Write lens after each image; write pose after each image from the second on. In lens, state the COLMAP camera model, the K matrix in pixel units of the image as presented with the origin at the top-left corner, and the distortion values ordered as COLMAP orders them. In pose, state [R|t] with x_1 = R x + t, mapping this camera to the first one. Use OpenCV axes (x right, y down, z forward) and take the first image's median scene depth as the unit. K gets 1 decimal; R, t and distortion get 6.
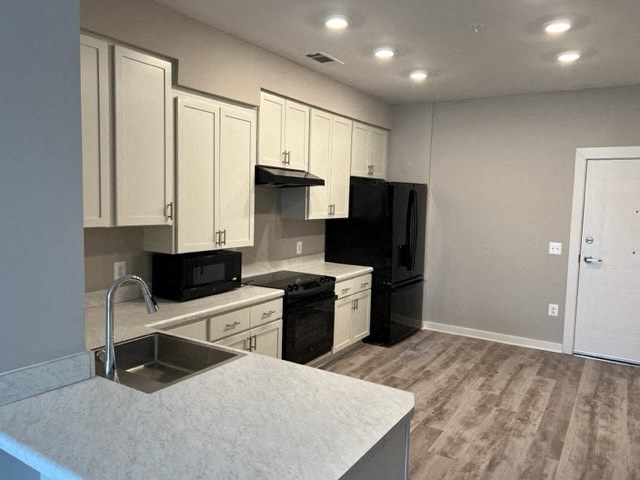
lens RADIAL K [[483.4, 0, 318.9], [0, 483.4, 240.3], [0, 0, 1]] dist [0.008466, -0.011180]
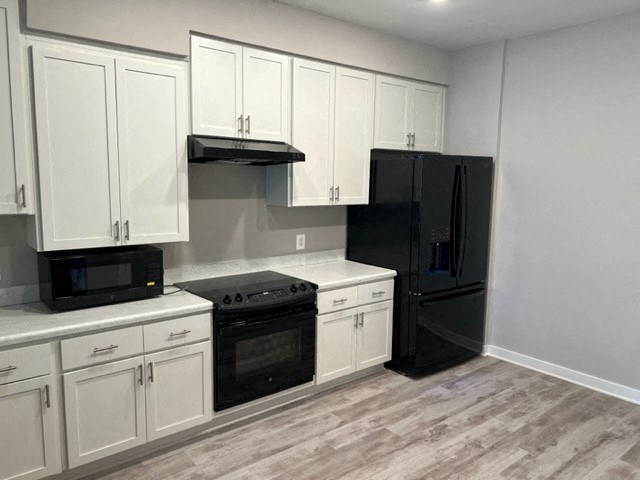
lens RADIAL K [[483.4, 0, 323.3], [0, 483.4, 240.0], [0, 0, 1]] dist [0.008466, -0.011180]
pose [[0.947530, 0.030112, -0.318246, 0.275559], [-0.018331, 0.999034, 0.039949, -0.021889], [0.319142, -0.032019, 0.947166, 0.296325]]
